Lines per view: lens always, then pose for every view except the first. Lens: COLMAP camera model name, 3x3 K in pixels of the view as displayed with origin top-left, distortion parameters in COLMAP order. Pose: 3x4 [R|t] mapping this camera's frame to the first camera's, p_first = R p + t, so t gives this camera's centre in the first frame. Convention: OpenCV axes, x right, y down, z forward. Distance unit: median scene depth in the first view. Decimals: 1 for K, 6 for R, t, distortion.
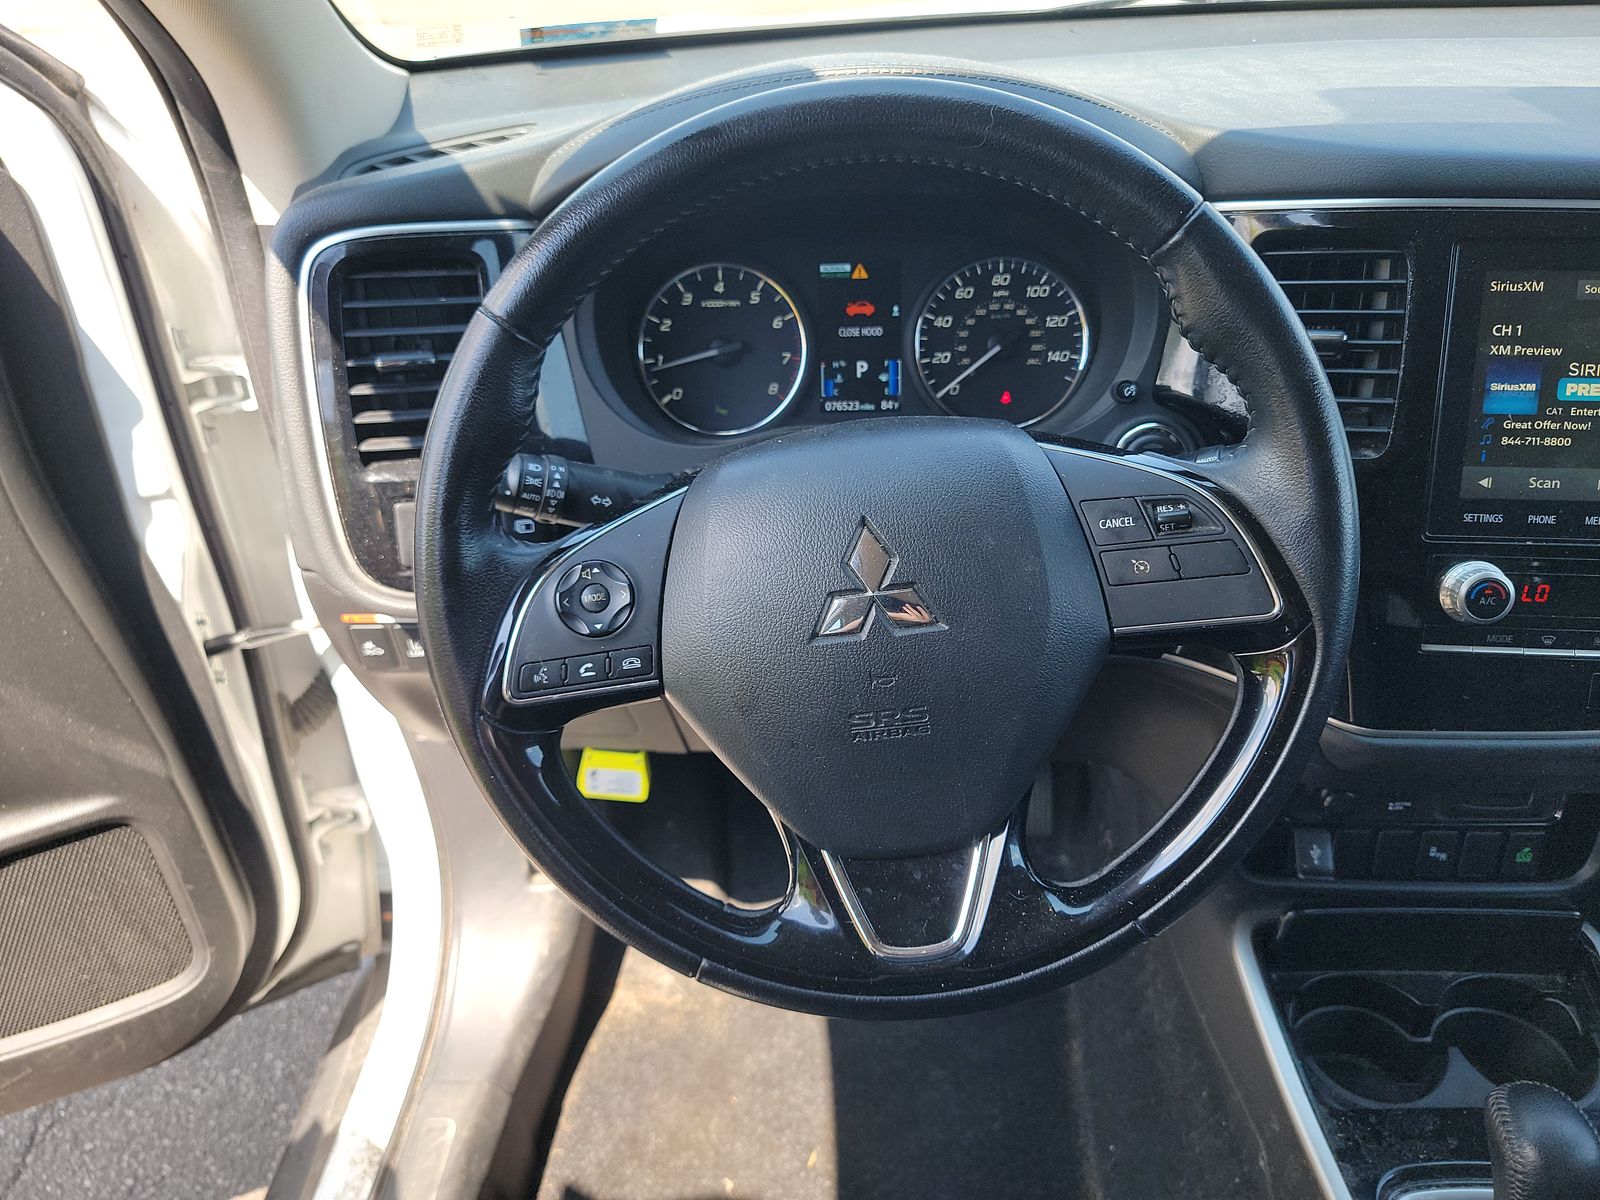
lens RADIAL K [[1131.9, 0, 770.6], [0, 1131.9, 597.1], [0, 0, 1]] dist [0.040286, -0.028412]
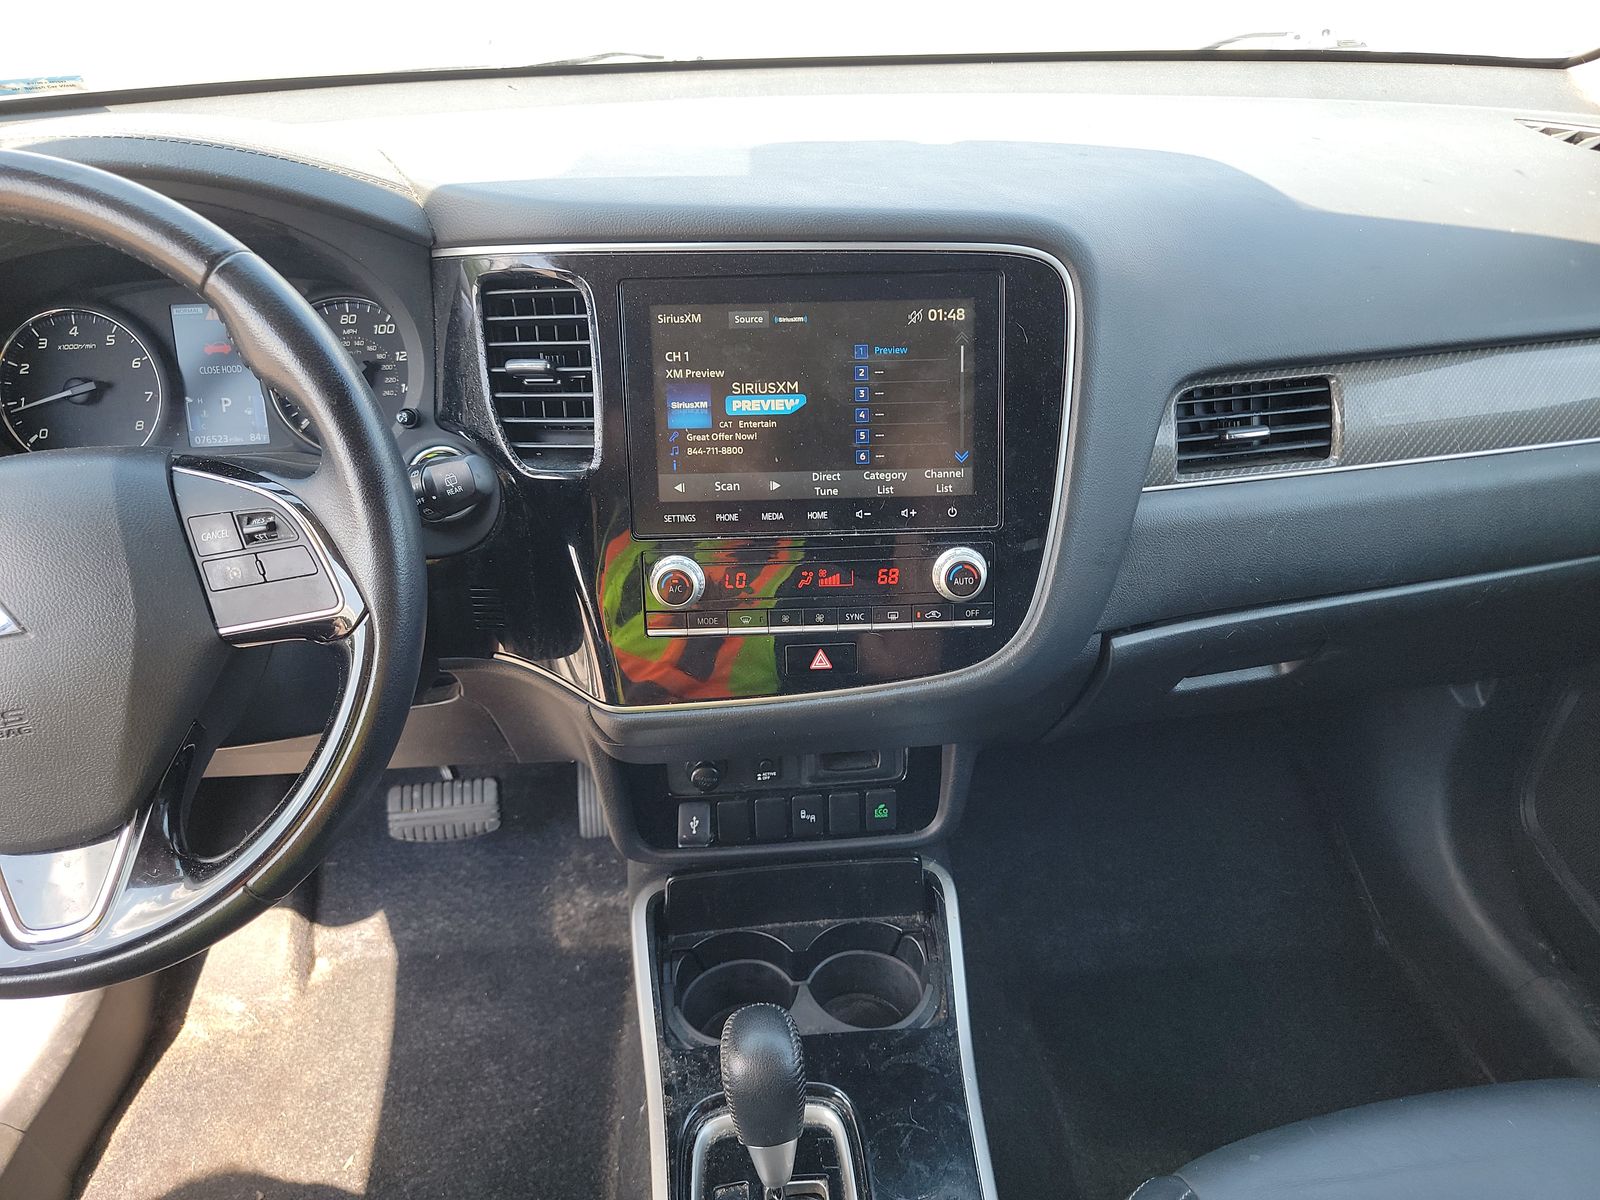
lens RADIAL K [[1131.9, 0, 803.5], [0, 1131.9, 611.6], [0, 0, 1]] dist [0.040286, -0.028412]
pose [[0.992420, -0.055180, 0.109806, 0.495988], [0.056745, 0.998326, -0.011175, 0.036625], [-0.109005, 0.017322, 0.993890, -0.124035]]
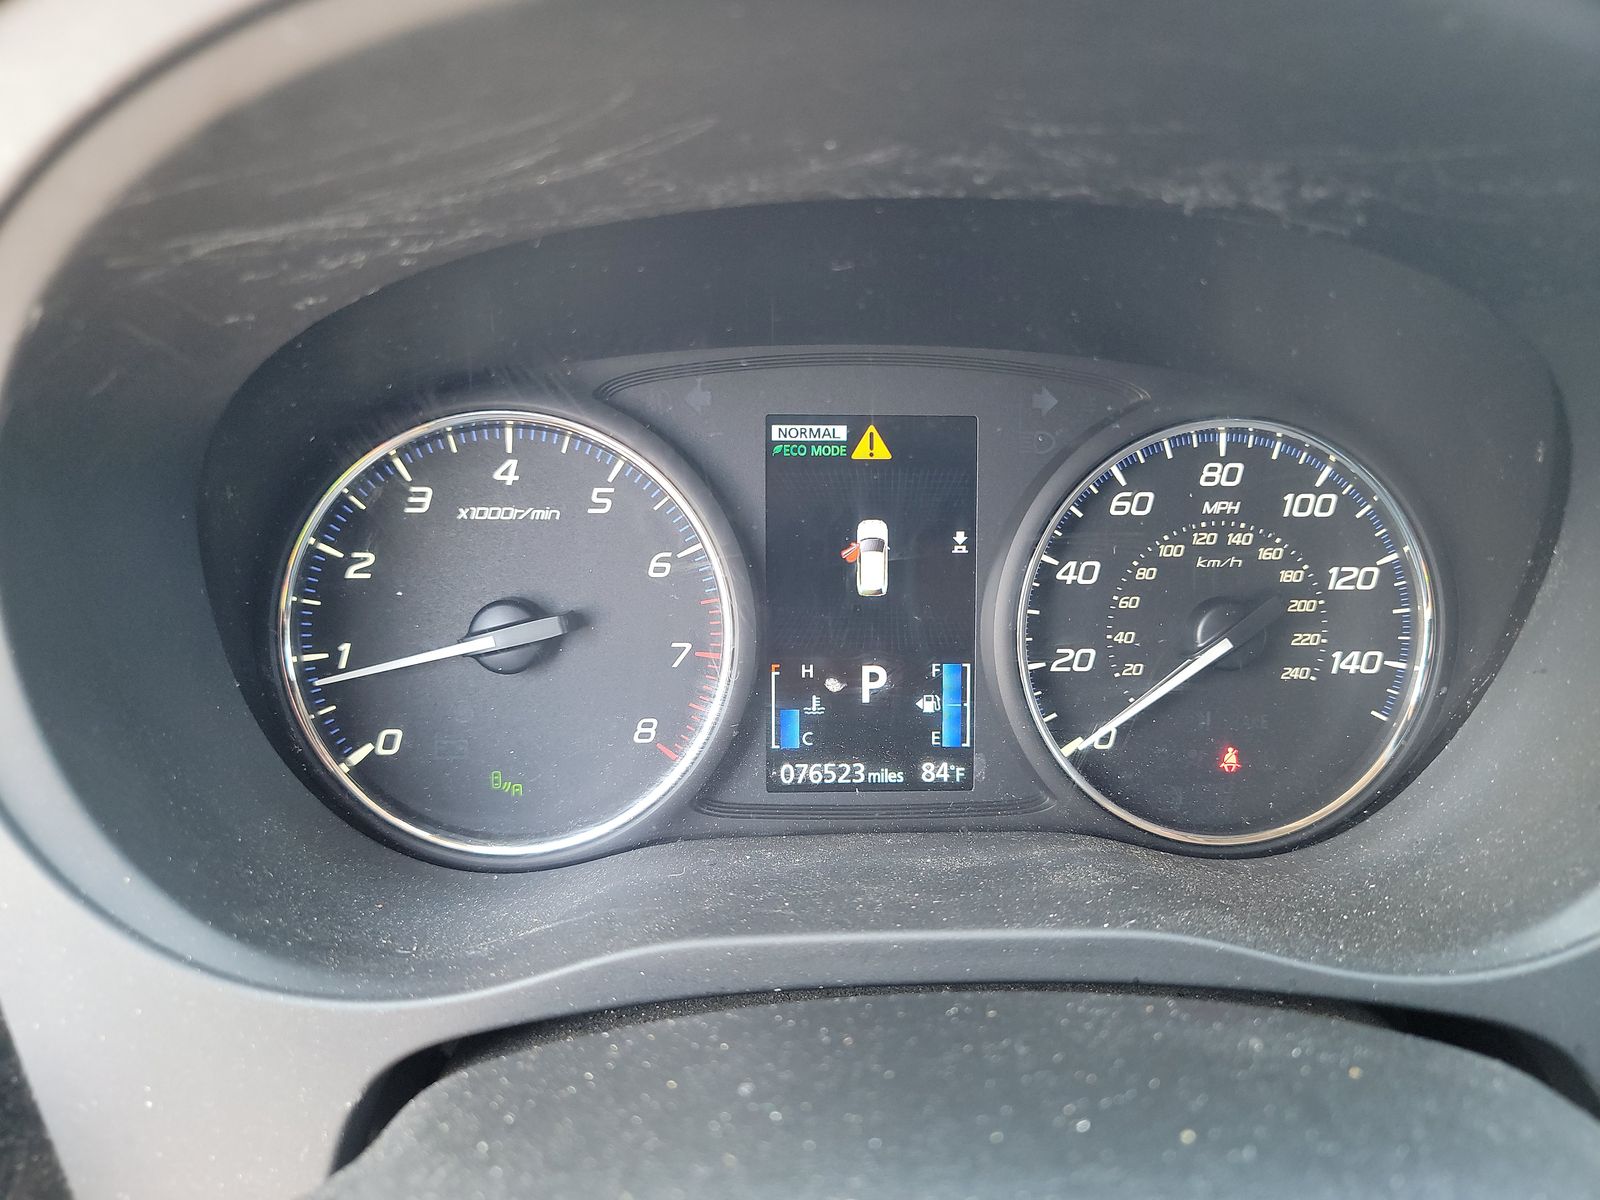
lens RADIAL K [[1131.9, 0, 807.2], [0, 1131.9, 593.3], [0, 0, 1]] dist [0.040286, -0.028412]
pose [[0.995286, 0.015200, 0.095783, 0.019623], [-0.005974, 0.995375, -0.095884, -0.196644], [-0.096798, 0.094860, 0.990773, 0.616941]]
